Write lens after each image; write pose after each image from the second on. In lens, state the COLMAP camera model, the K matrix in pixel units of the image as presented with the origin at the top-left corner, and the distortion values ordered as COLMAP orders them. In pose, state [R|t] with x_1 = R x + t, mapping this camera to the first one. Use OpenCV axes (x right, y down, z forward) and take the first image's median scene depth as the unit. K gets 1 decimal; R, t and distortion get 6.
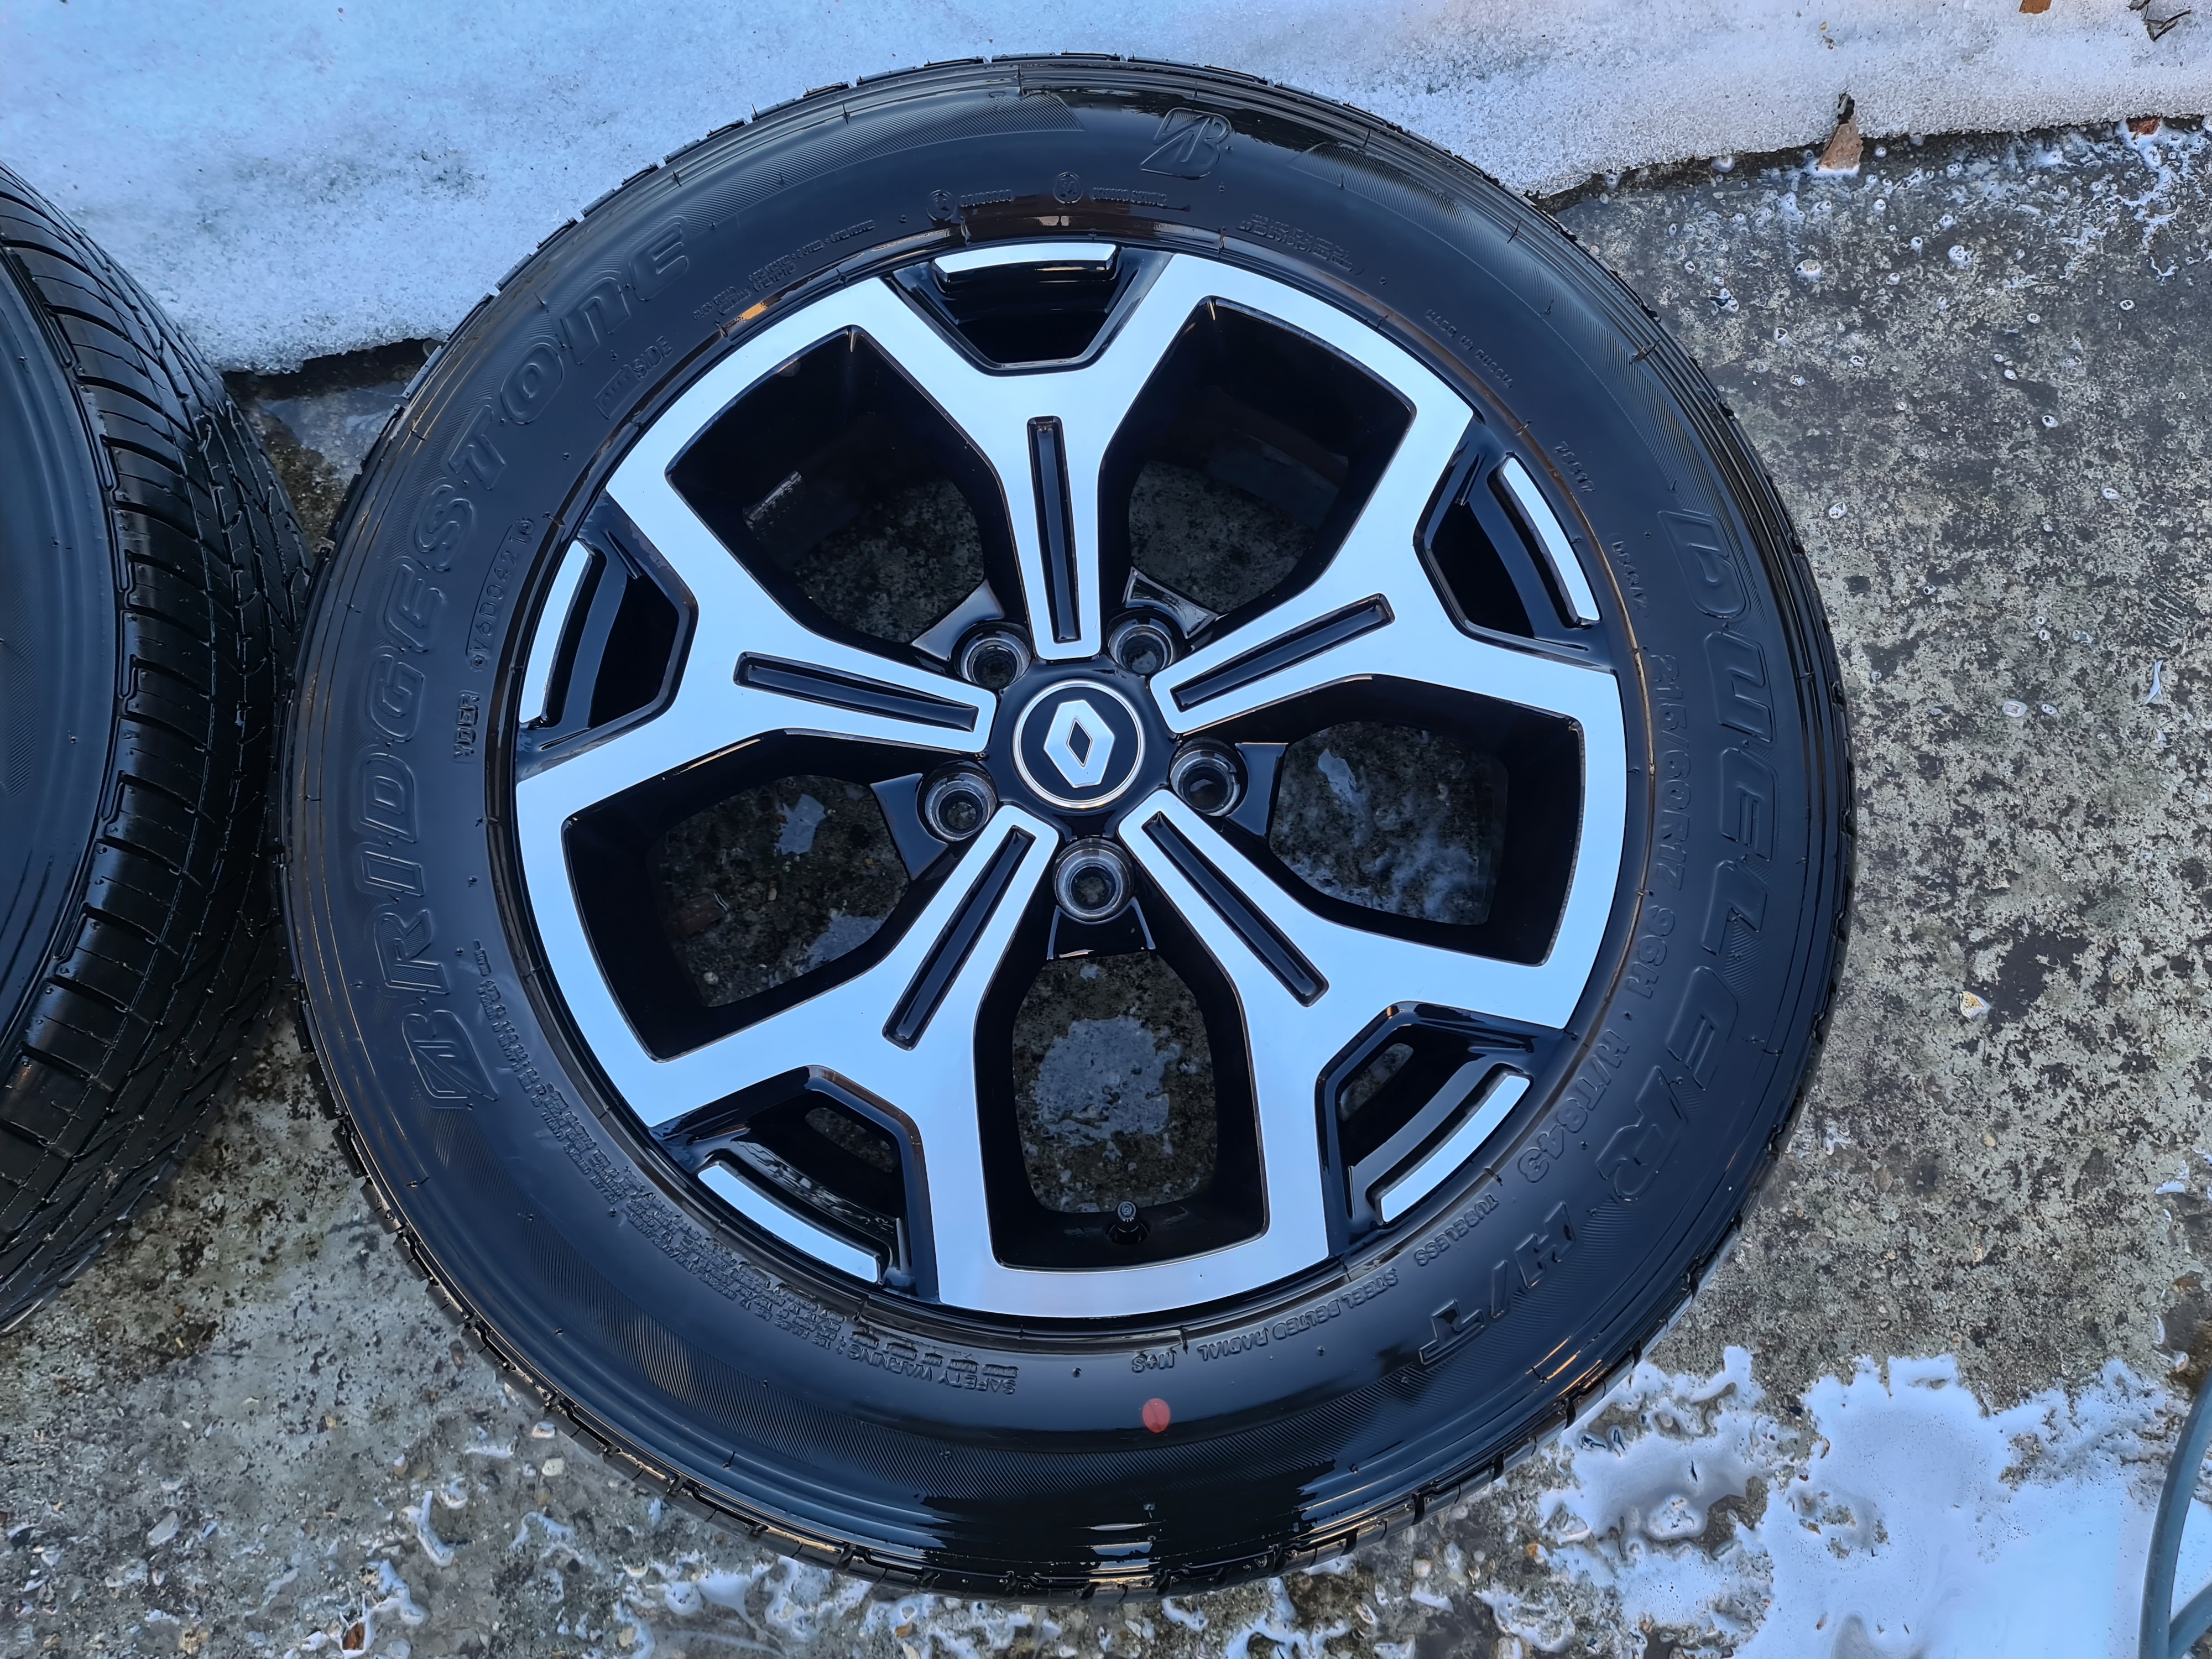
lens RADIAL K [[1632.4, 0, 1110.7], [0, 1632.4, 808.3], [0, 0, 1]] dist [0.083927, -0.093647]
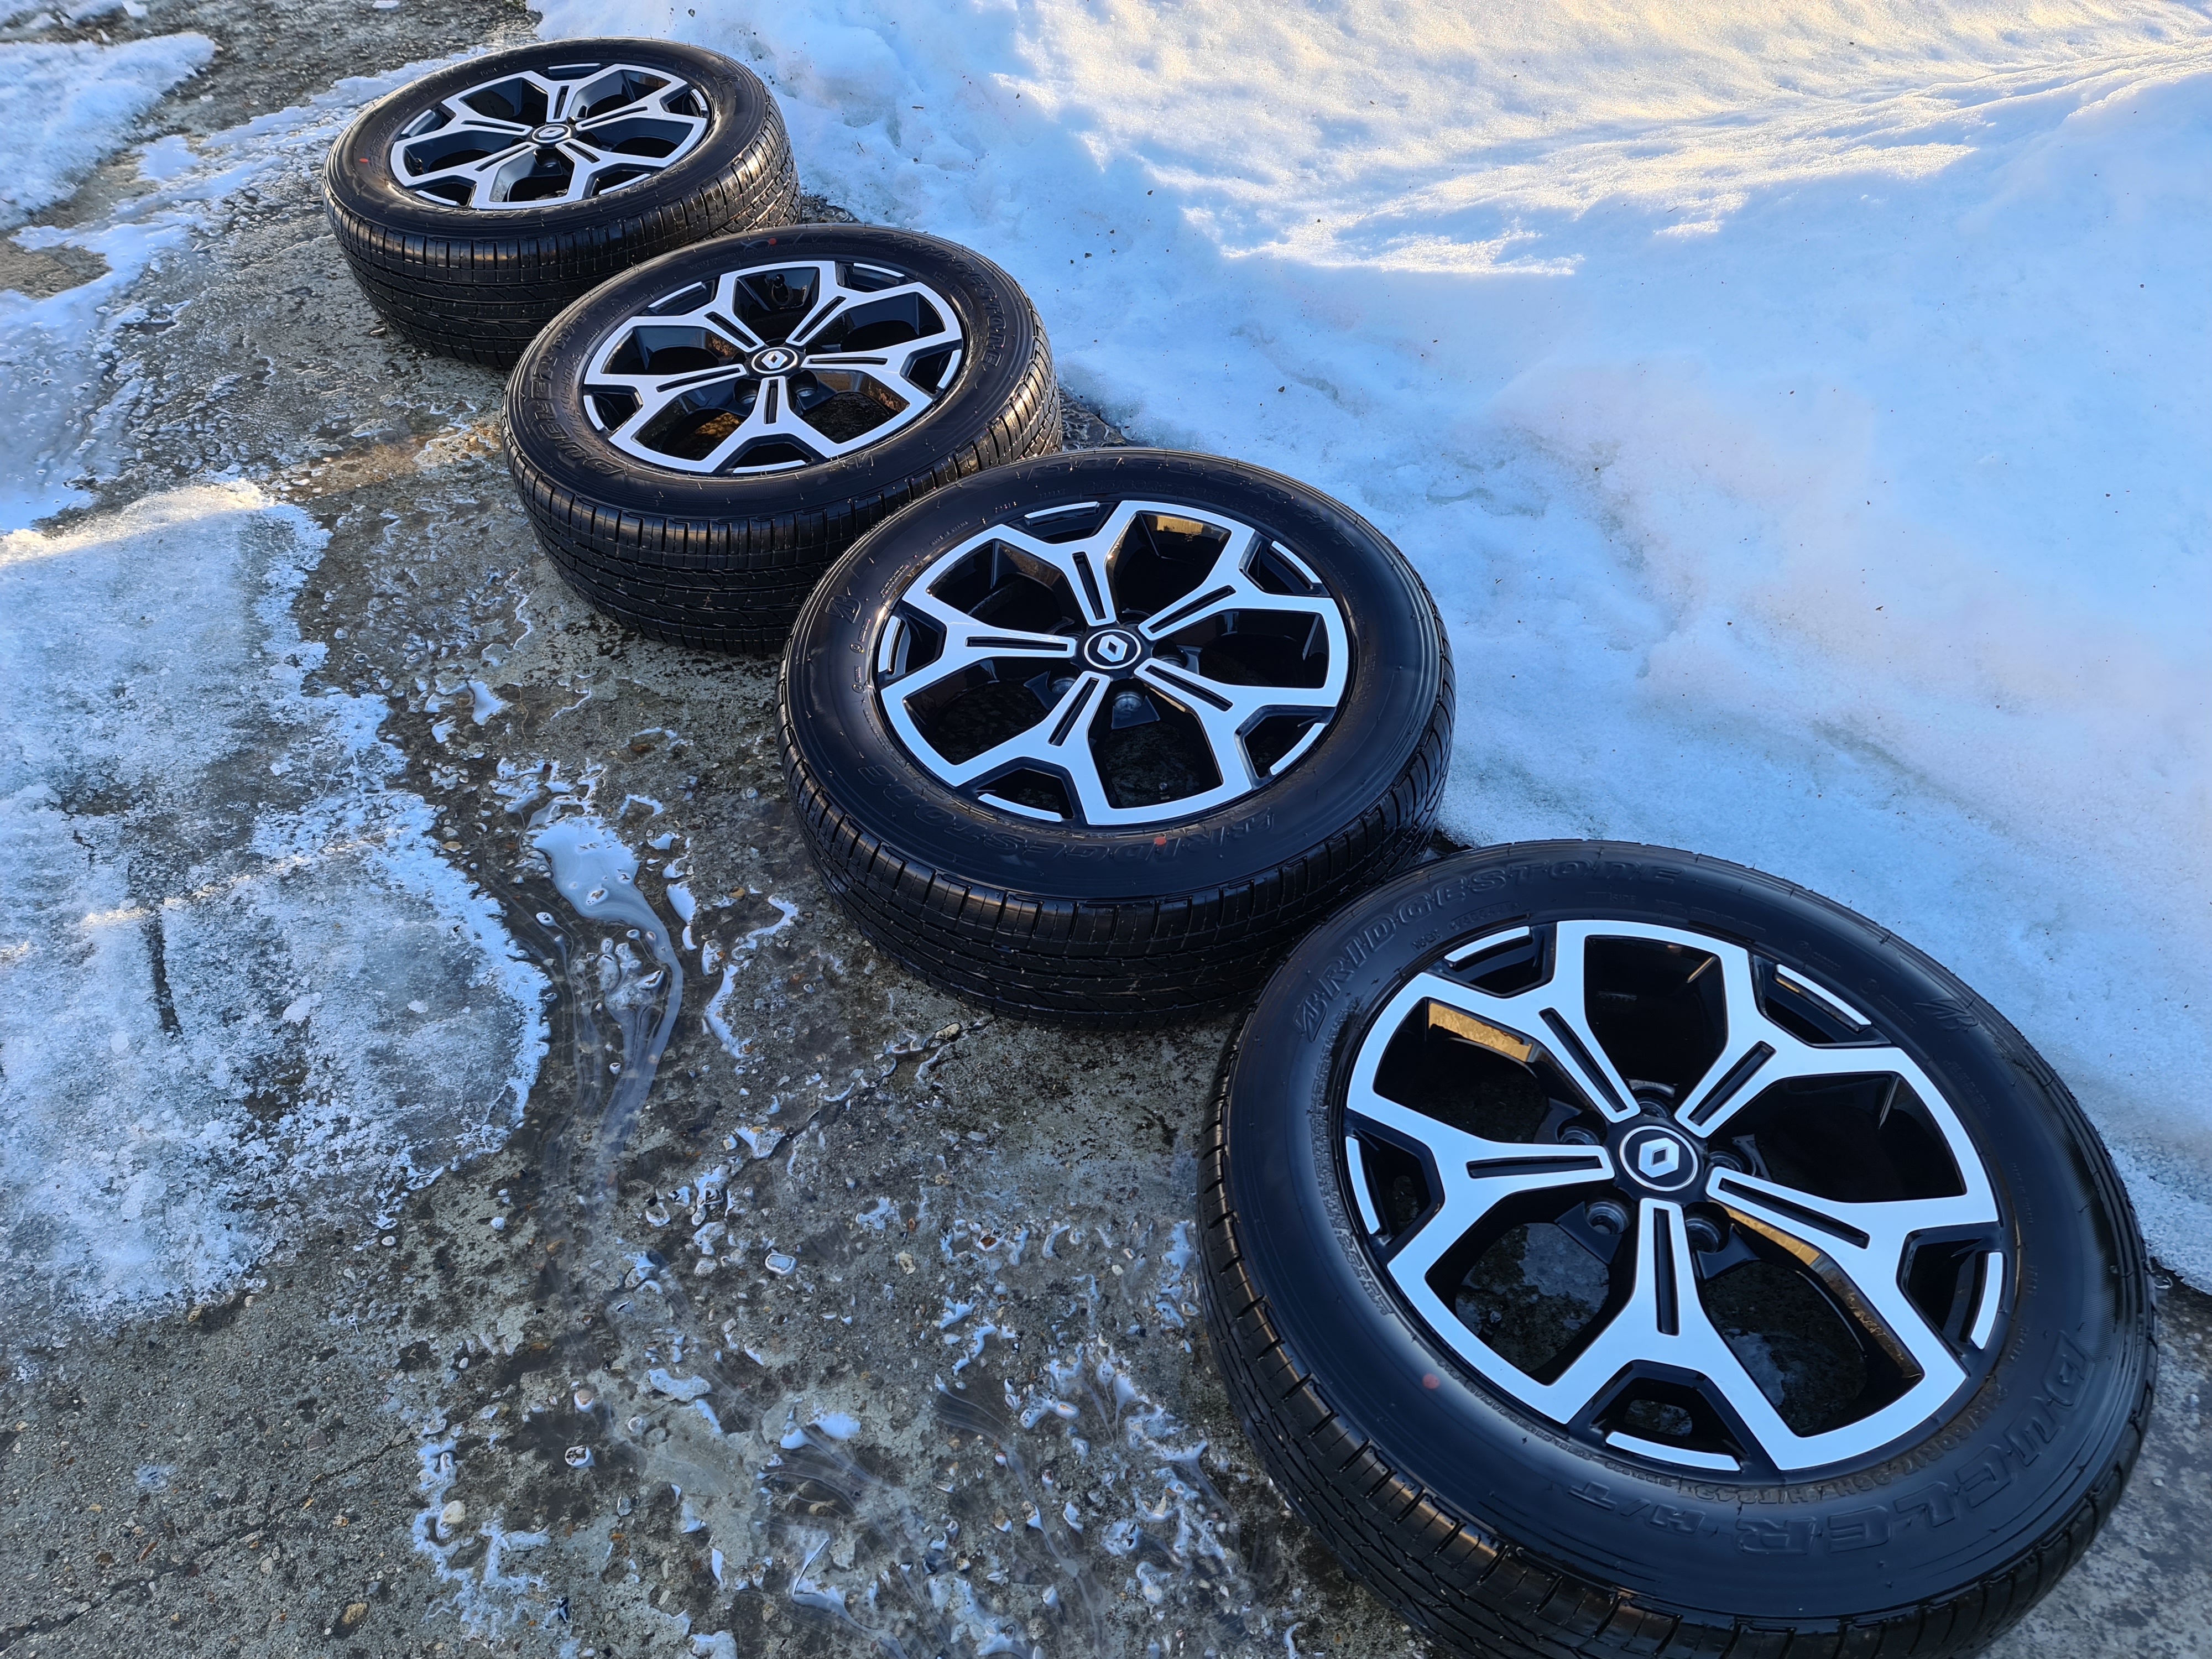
lens RADIAL K [[1575.4, 0, 1106.0], [0, 1575.4, 829.5], [0, 0, 1]] dist [0.042570, 0.001195]
pose [[0.581708, 0.558335, -0.591505, 0.381054], [-0.785006, 0.575814, -0.228481, 0.523037], [0.213028, 0.597244, 0.773252, -0.562890]]
